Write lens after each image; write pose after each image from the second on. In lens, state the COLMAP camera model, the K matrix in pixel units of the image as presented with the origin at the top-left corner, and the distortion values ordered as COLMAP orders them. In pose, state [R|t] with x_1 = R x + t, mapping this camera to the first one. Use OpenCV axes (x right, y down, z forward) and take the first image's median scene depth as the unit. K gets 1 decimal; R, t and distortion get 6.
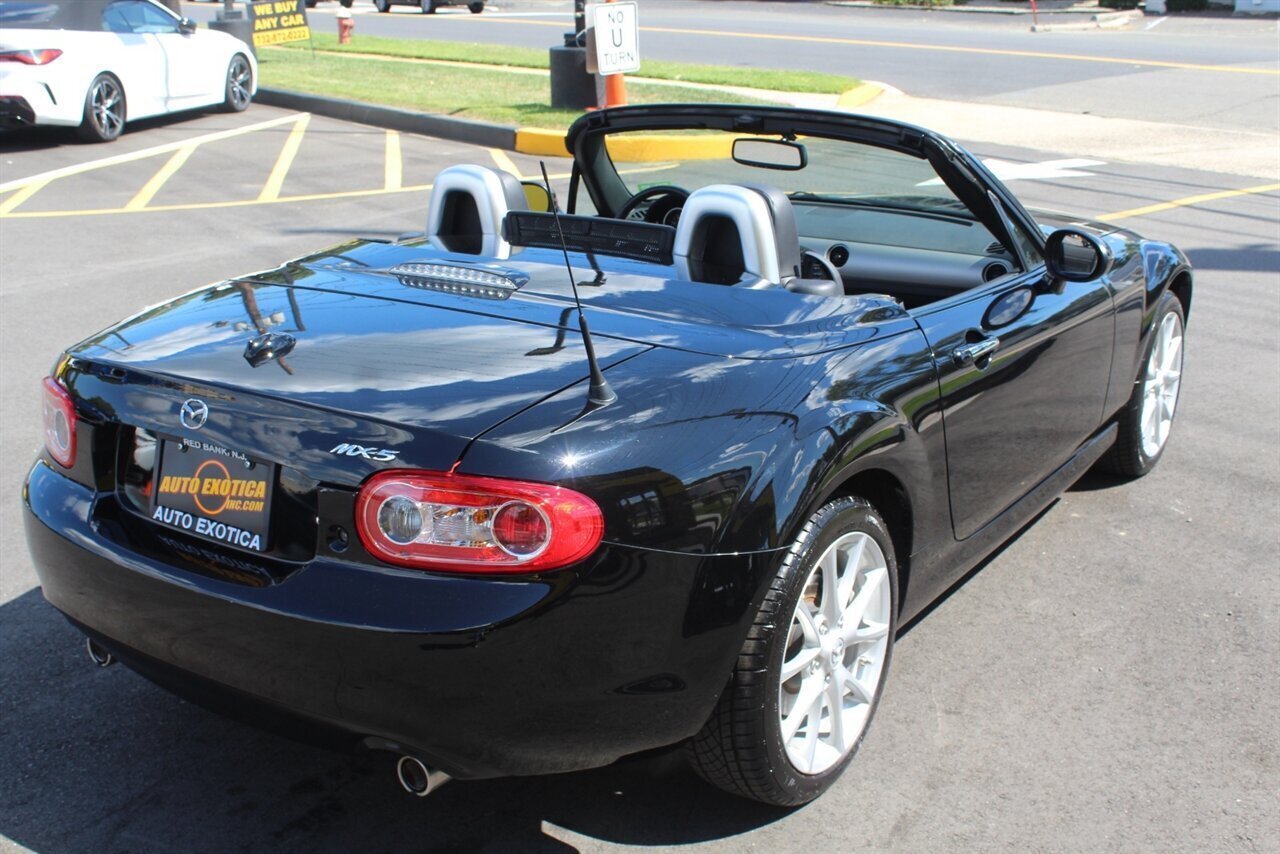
lens RADIAL K [[1450.7, 0, 605.4], [0, 1450.7, 425.4], [0, 0, 1]] dist [-0.090163, 0.156548]
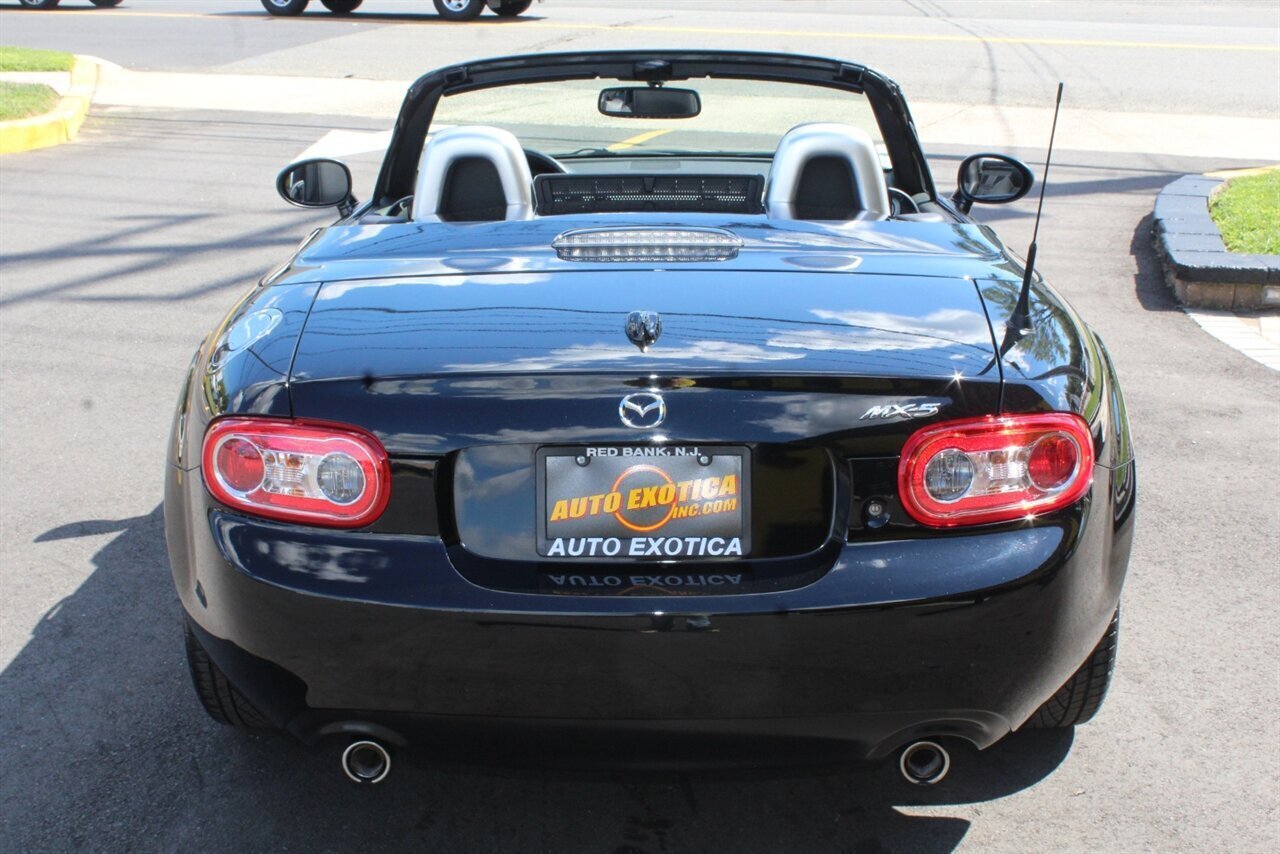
lens RADIAL K [[1699.5, 0, 597.7], [0, 1699.5, 428.3], [0, 0, 1]] dist [-0.021243, 0.036946]
pose [[0.831276, -0.153009, 0.534387, -0.181753], [0.163808, 0.986108, 0.027533, -0.006380], [-0.531176, 0.064649, 0.844791, 0.040097]]
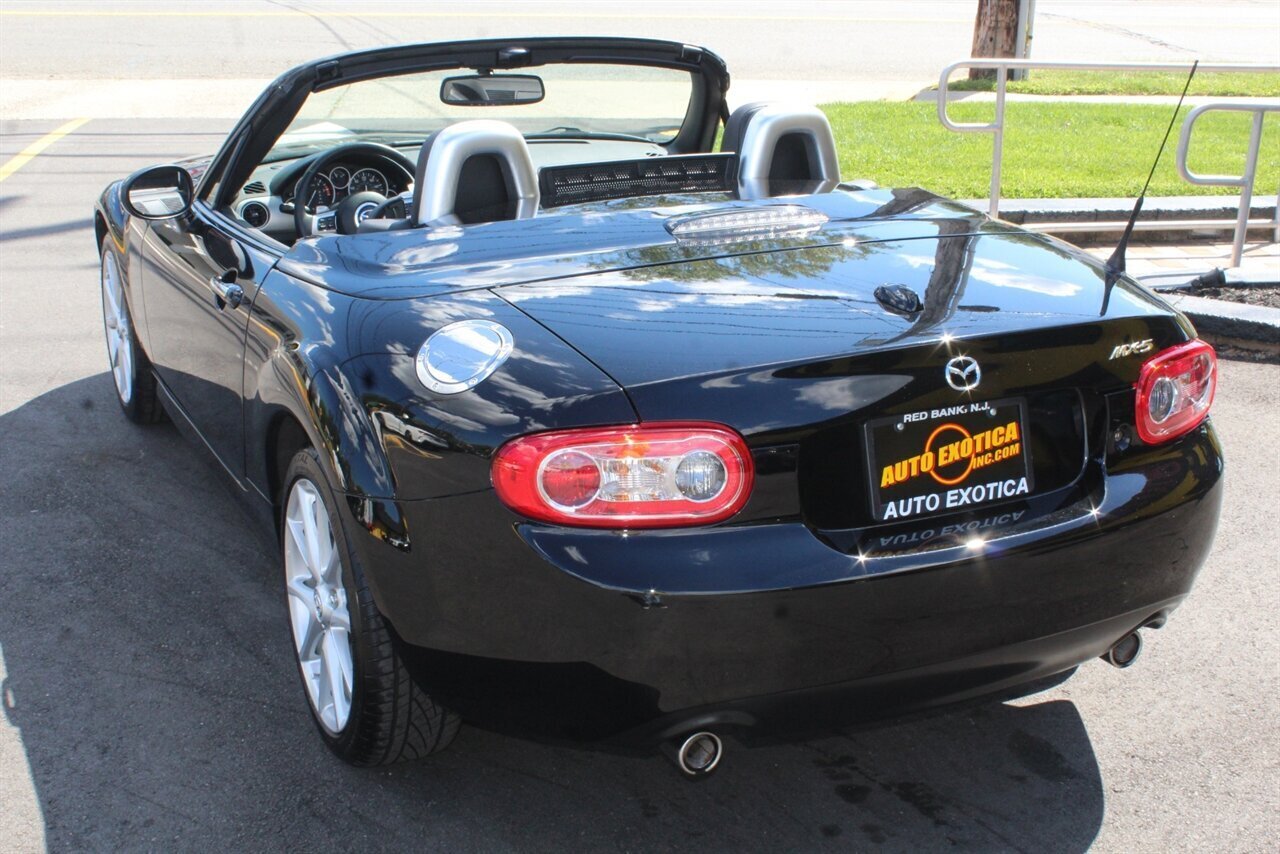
lens RADIAL K [[1699.5, 0, 597.7], [0, 1699.5, 428.3], [0, 0, 1]] dist [-0.021243, 0.036946]
pose [[0.487720, -0.253415, 0.835410, -0.284621], [0.254110, 0.956715, 0.141860, -0.040631], [-0.835199, 0.143098, 0.531004, 0.136655]]
